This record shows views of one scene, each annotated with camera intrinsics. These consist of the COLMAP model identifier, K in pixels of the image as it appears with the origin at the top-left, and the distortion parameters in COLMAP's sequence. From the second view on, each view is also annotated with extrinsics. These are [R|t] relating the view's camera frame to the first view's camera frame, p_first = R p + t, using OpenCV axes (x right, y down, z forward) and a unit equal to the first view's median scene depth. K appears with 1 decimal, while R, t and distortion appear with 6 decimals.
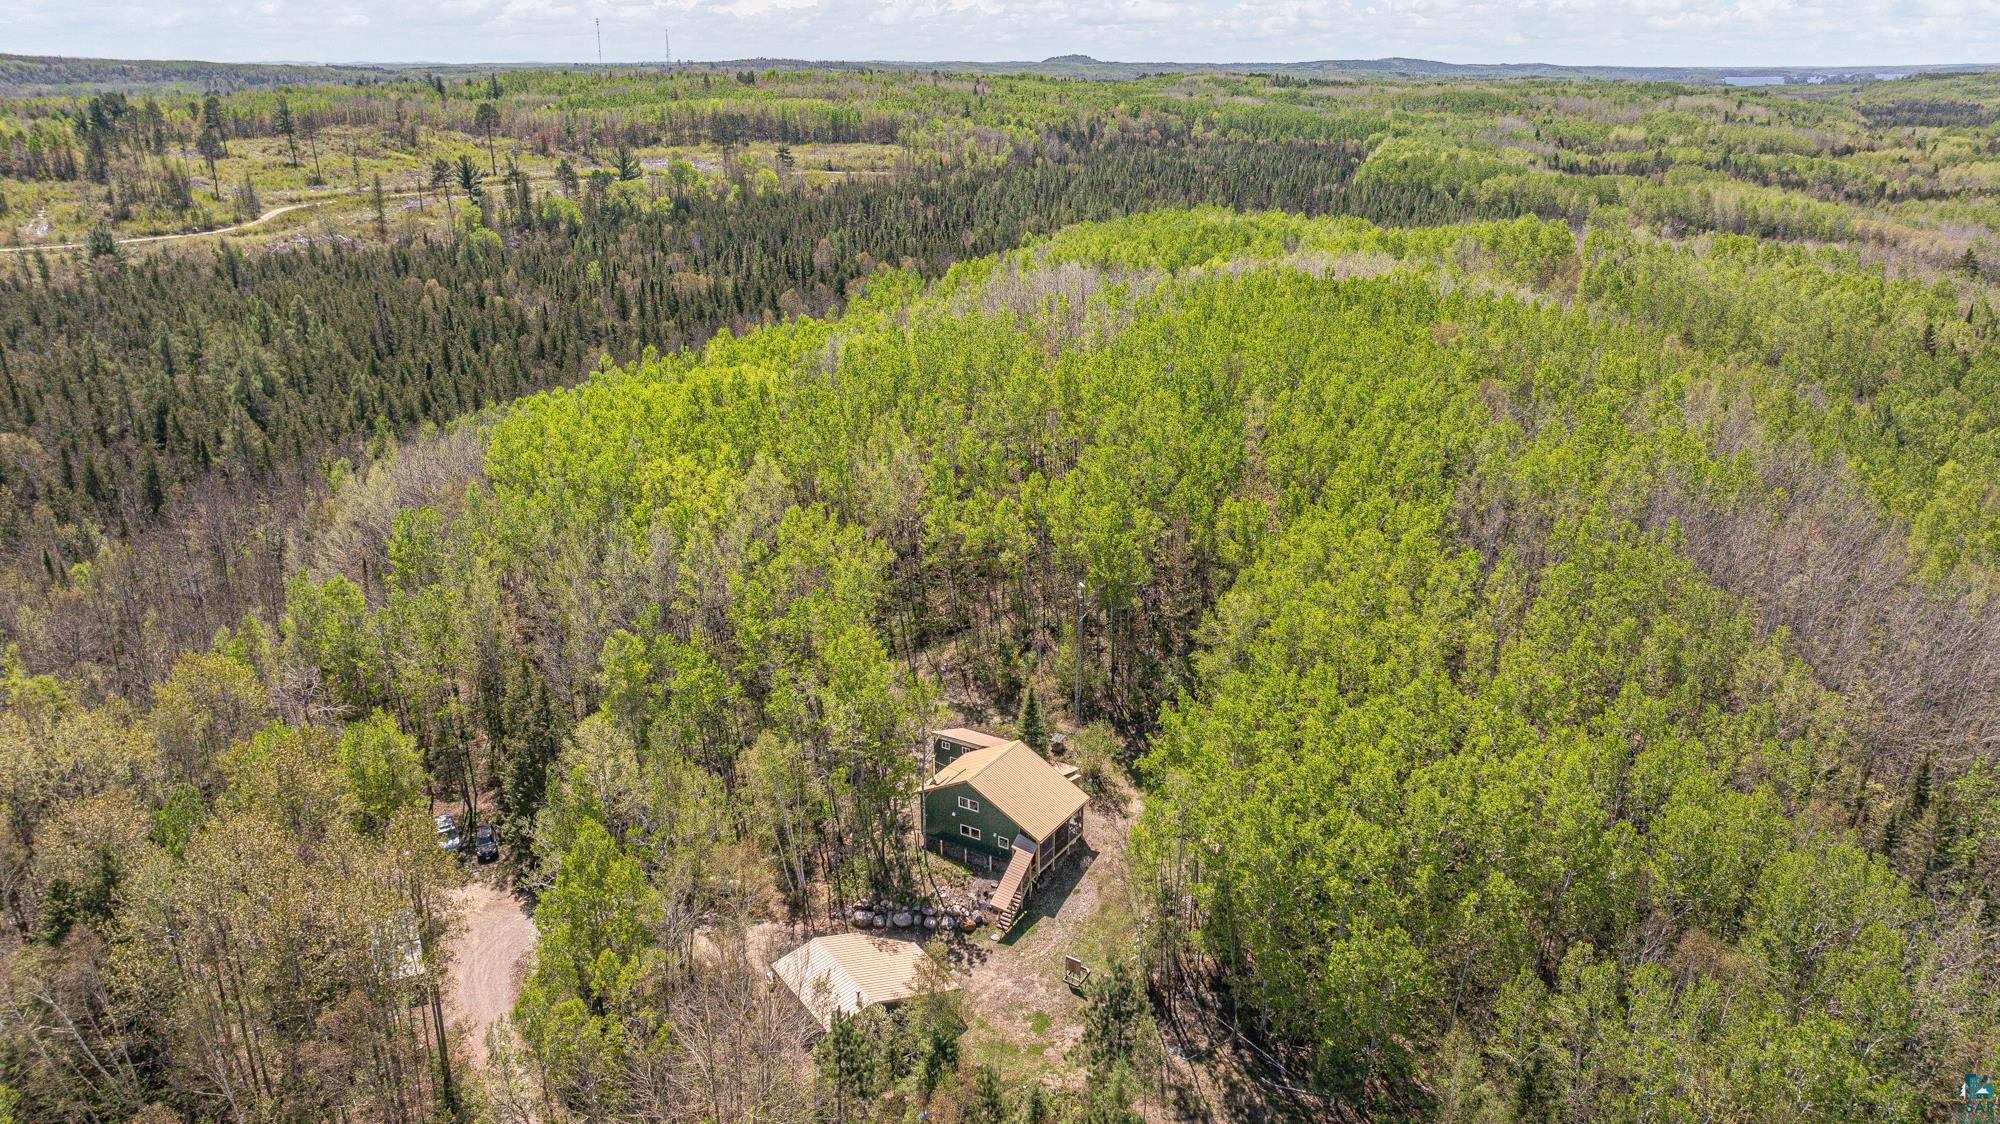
lens RADIAL K [[1411.6, 0, 1006.6], [0, 1411.6, 555.6], [0, 0, 1]] dist [-0.032721, 0.040440]
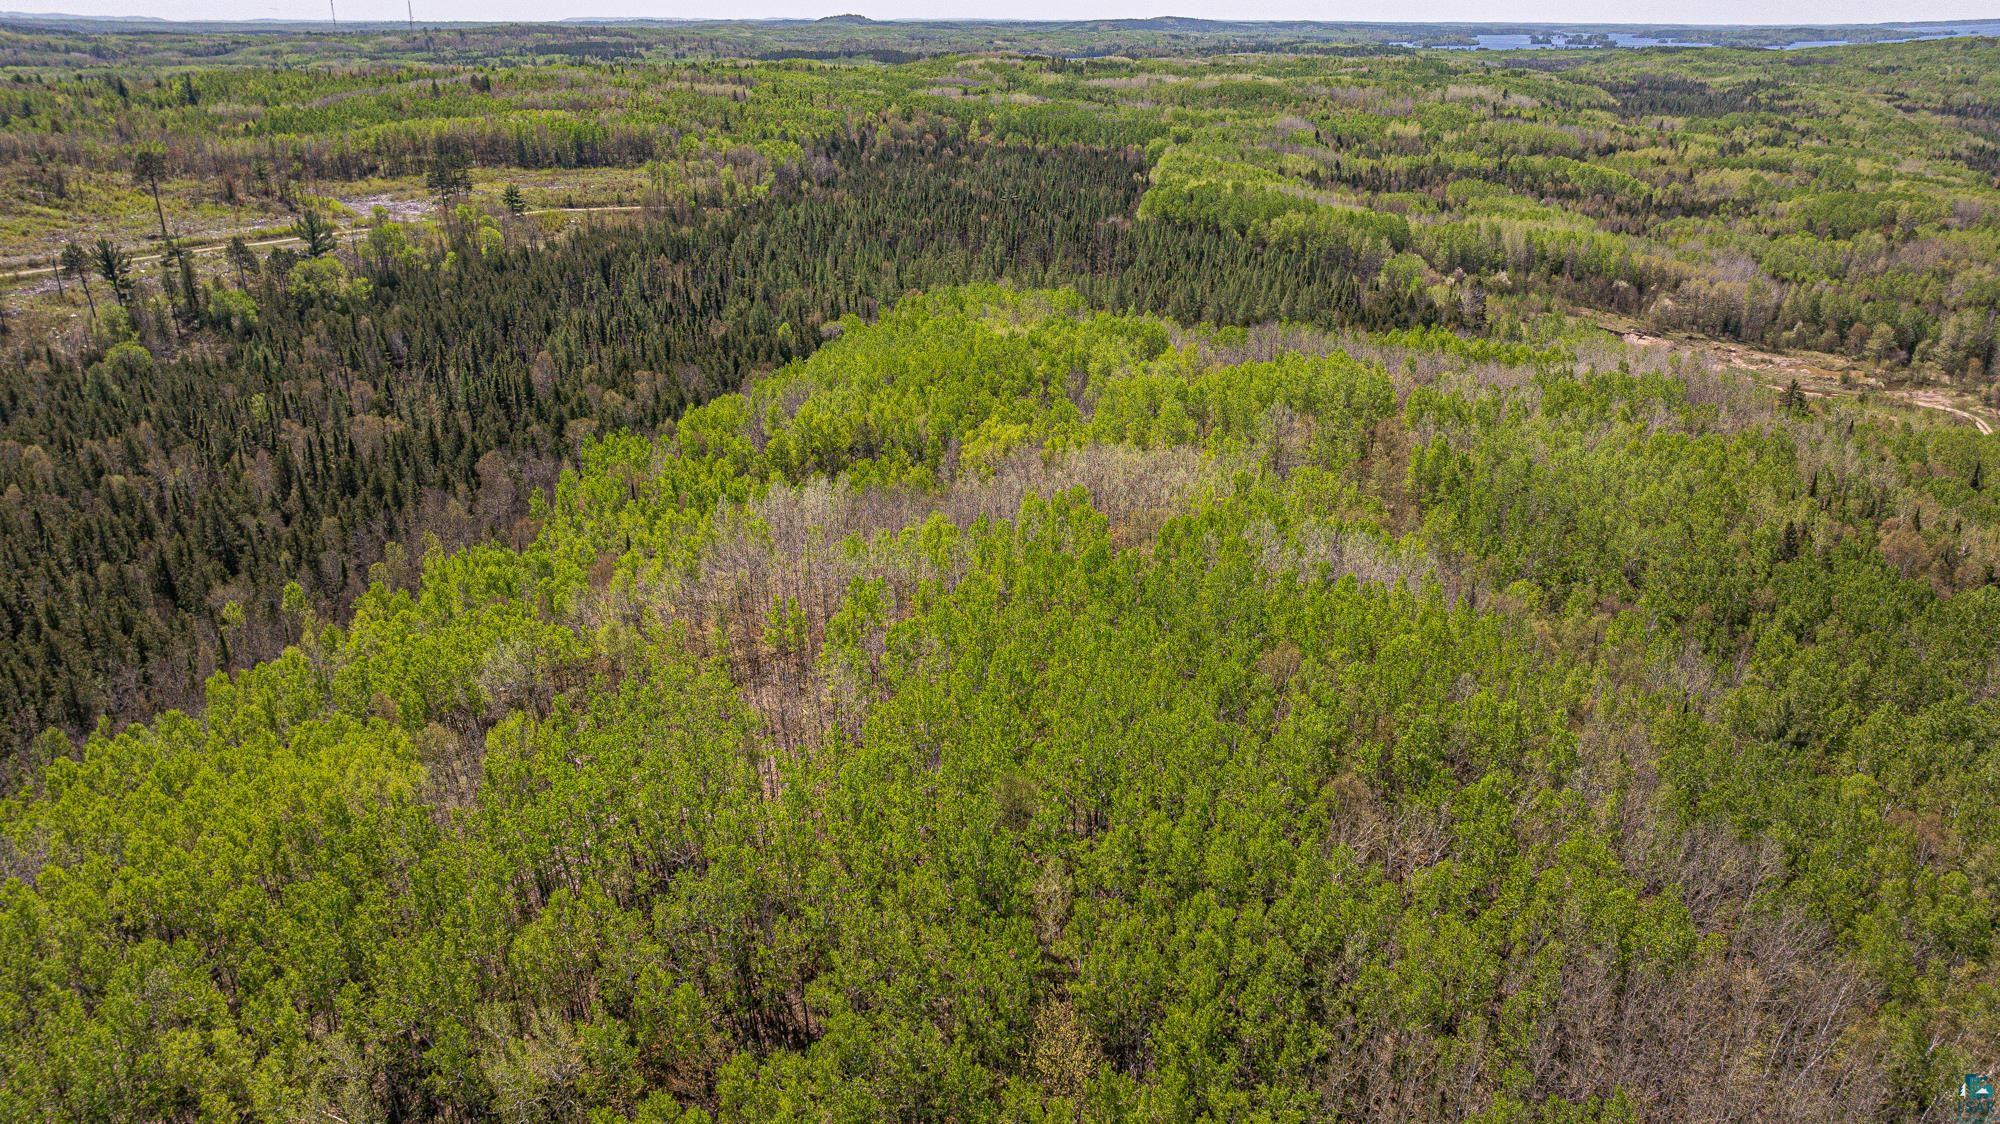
lens RADIAL K [[1411.9, 0, 1000.0], [0, 1411.9, 562.0], [0, 0, 1]] dist [-0.034874, 0.048114]
pose [[0.989532, -0.052937, 0.134254, 0.020262], [0.048576, 0.998187, 0.035553, -0.095403], [-0.135893, -0.028659, 0.990309, 0.091407]]
